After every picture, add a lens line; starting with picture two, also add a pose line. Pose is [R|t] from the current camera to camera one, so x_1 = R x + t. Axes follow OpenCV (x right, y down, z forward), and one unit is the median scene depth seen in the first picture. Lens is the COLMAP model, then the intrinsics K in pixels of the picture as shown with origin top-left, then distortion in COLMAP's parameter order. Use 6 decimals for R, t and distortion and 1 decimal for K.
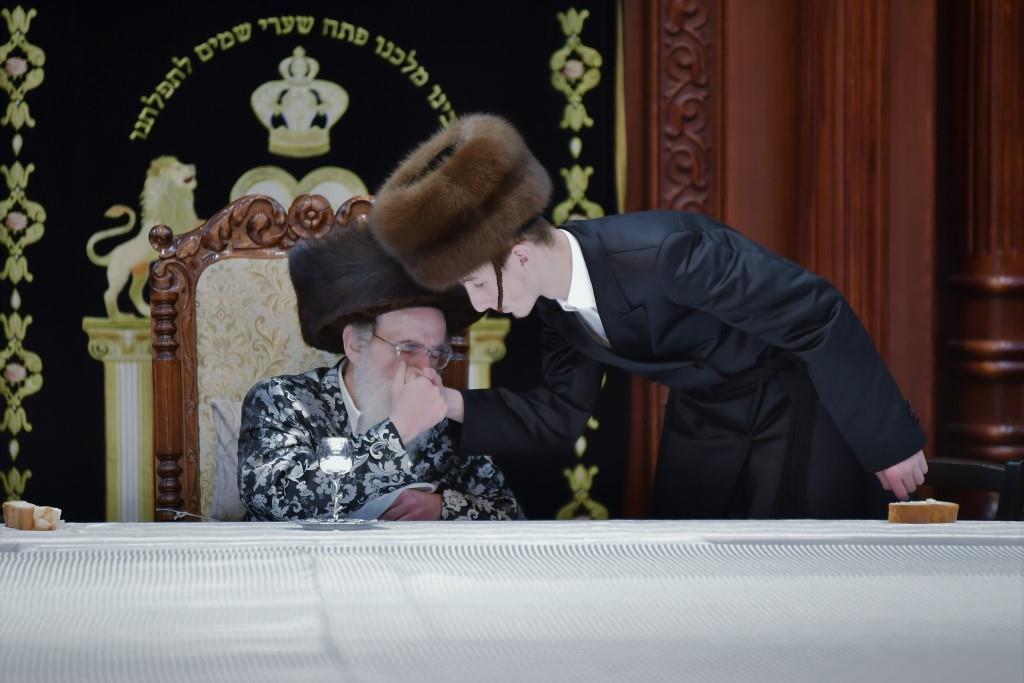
lens RADIAL K [[6764.6, 0, 541.7], [0, 6764.6, 332.6], [0, 0, 1]] dist [1.246204, 0.000000]
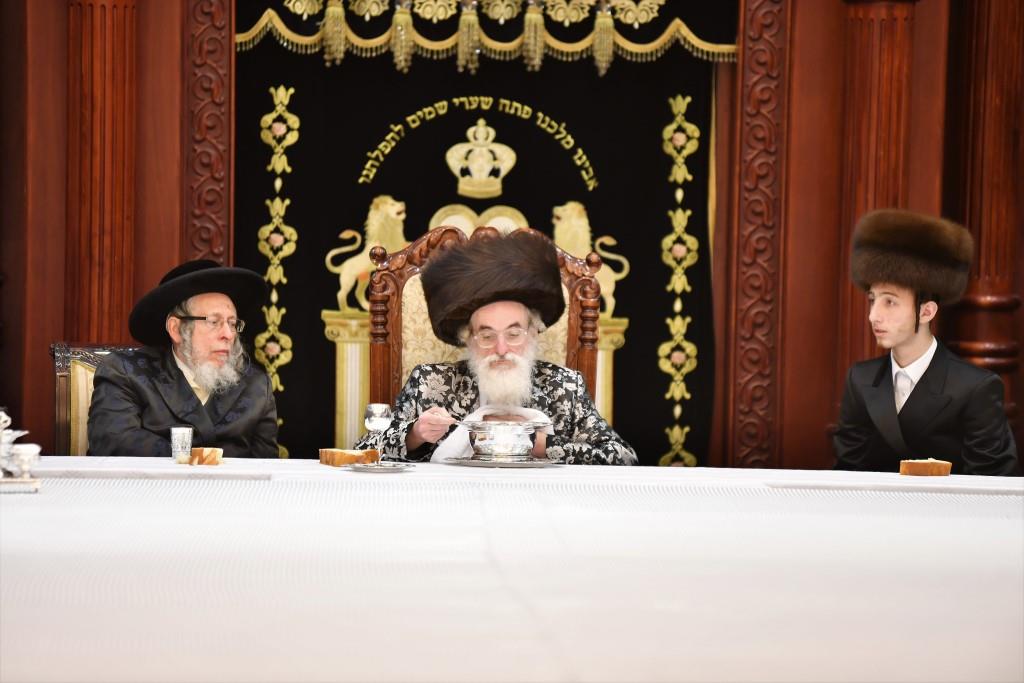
lens RADIAL K [[6764.6, 0, 504.5], [0, 6764.6, 347.8], [0, 0, 1]] dist [1.246204, 0.000000]
pose [[0.999571, 0.023952, -0.016878, -0.006556], [-0.024148, 0.999642, -0.011492, 0.020458], [0.016597, 0.011895, 0.999792, -0.382838]]
